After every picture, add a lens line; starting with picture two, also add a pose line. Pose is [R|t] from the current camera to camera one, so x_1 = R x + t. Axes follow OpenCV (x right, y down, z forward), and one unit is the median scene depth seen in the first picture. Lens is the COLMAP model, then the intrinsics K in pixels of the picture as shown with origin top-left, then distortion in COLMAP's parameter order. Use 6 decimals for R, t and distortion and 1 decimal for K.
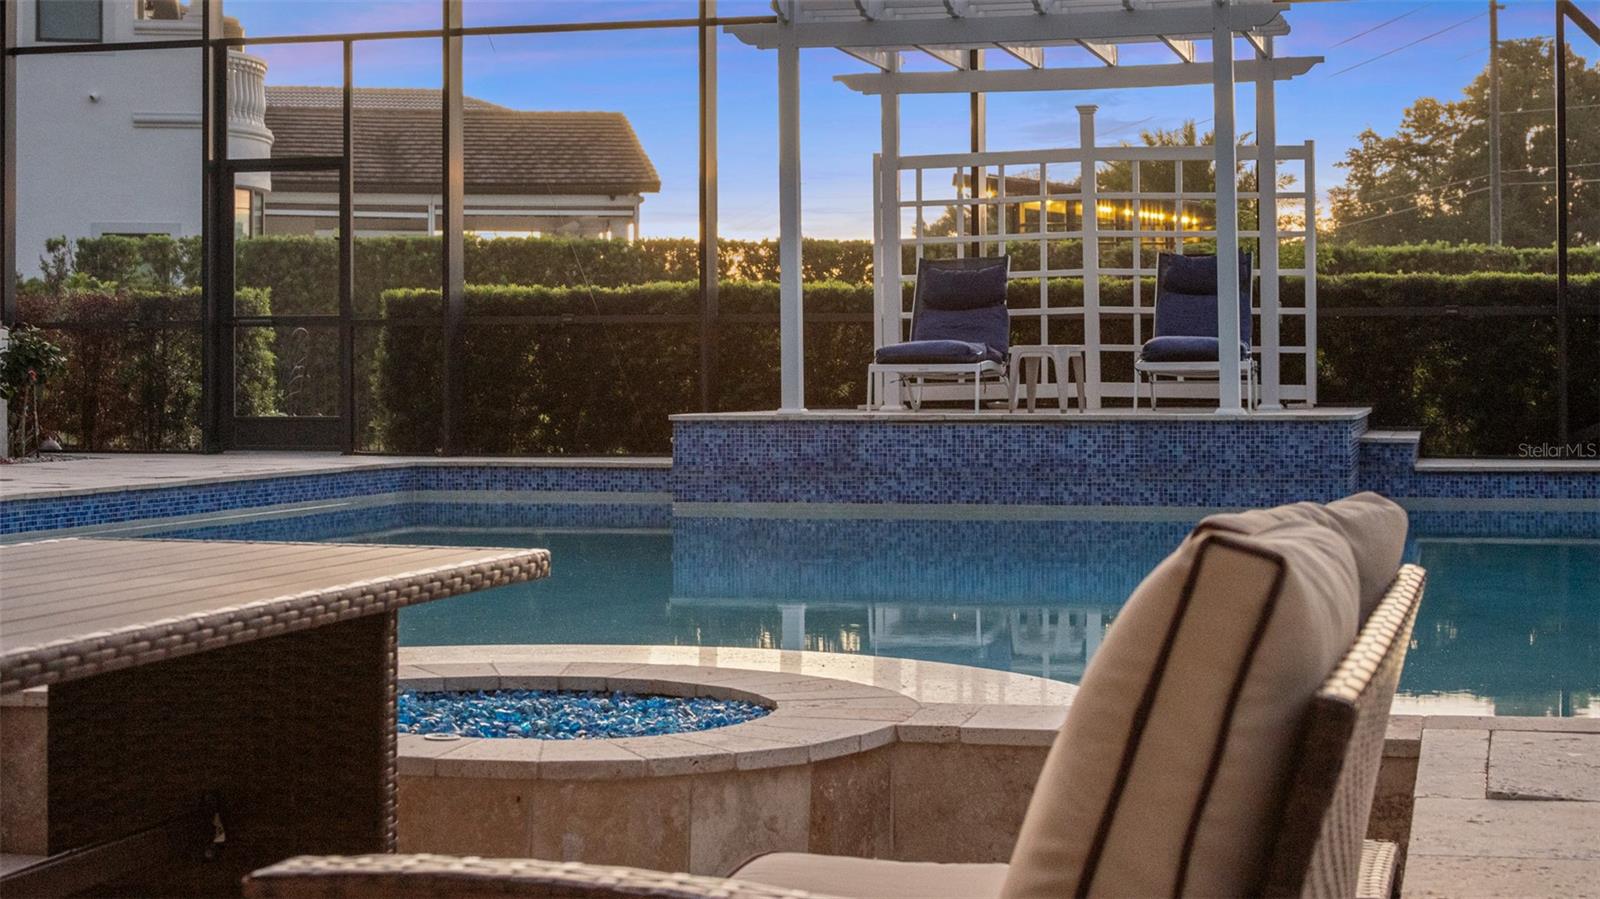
lens RADIAL K [[2643.6, 0, 796.6], [0, 2643.6, 338.5], [0, 0, 1]] dist [-0.036402, -0.019256]
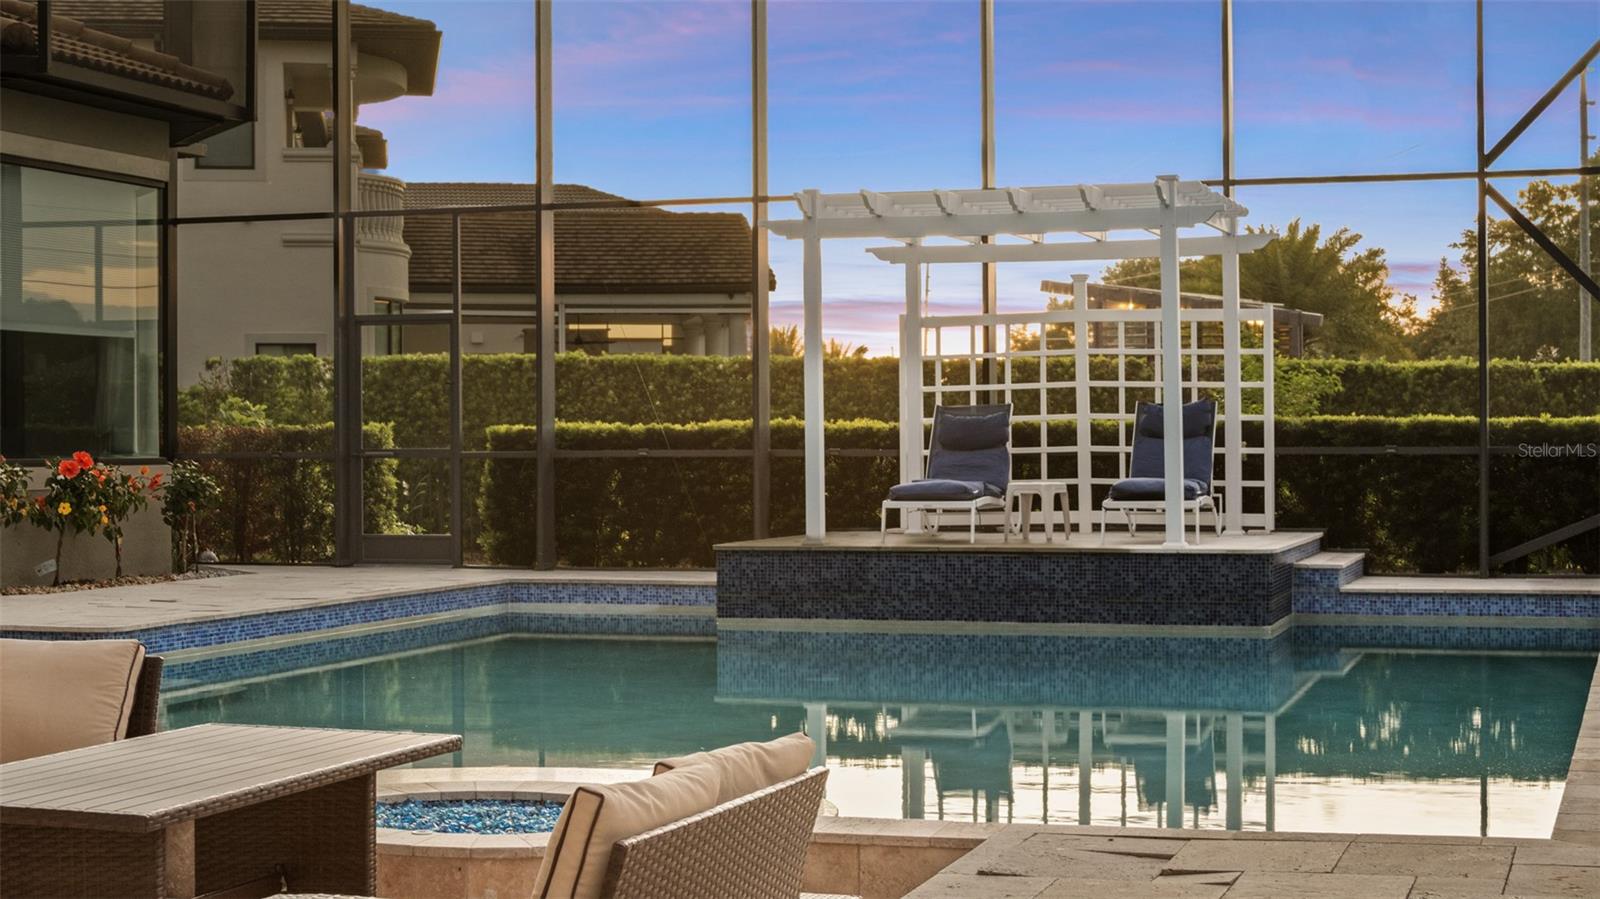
lens RADIAL K [[2610.6, 0, 800.0], [0, 2610.6, 449.5], [0, 0, 1]] dist [-0.060334, -0.061746]
pose [[0.998555, -0.001669, -0.053720, 0.049652], [0.002557, 0.999861, 0.016463, -0.030772], [0.053685, -0.016576, 0.998420, -0.165402]]
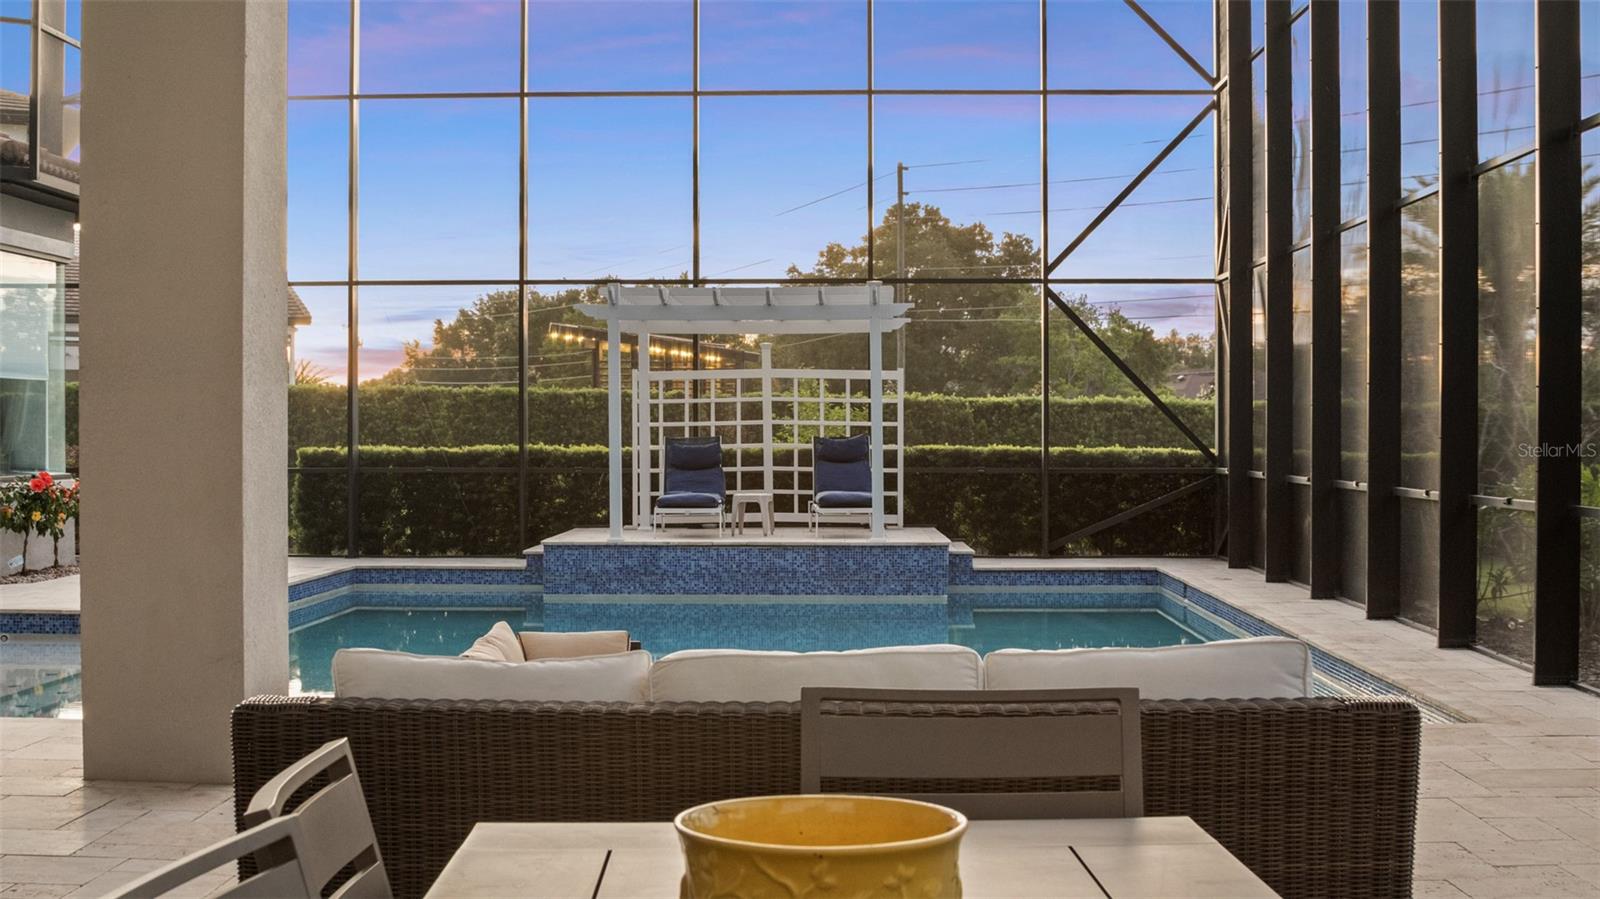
lens RADIAL K [[2074.4, 0, 799.6], [0, 2074.4, 474.3], [0, 0, 1]] dist [-0.146654, -0.003590]
pose [[0.973663, -0.000651, 0.227992, -0.167570], [-0.006732, 0.999478, 0.031604, -0.049434], [-0.227894, -0.032306, 0.973150, -0.262869]]
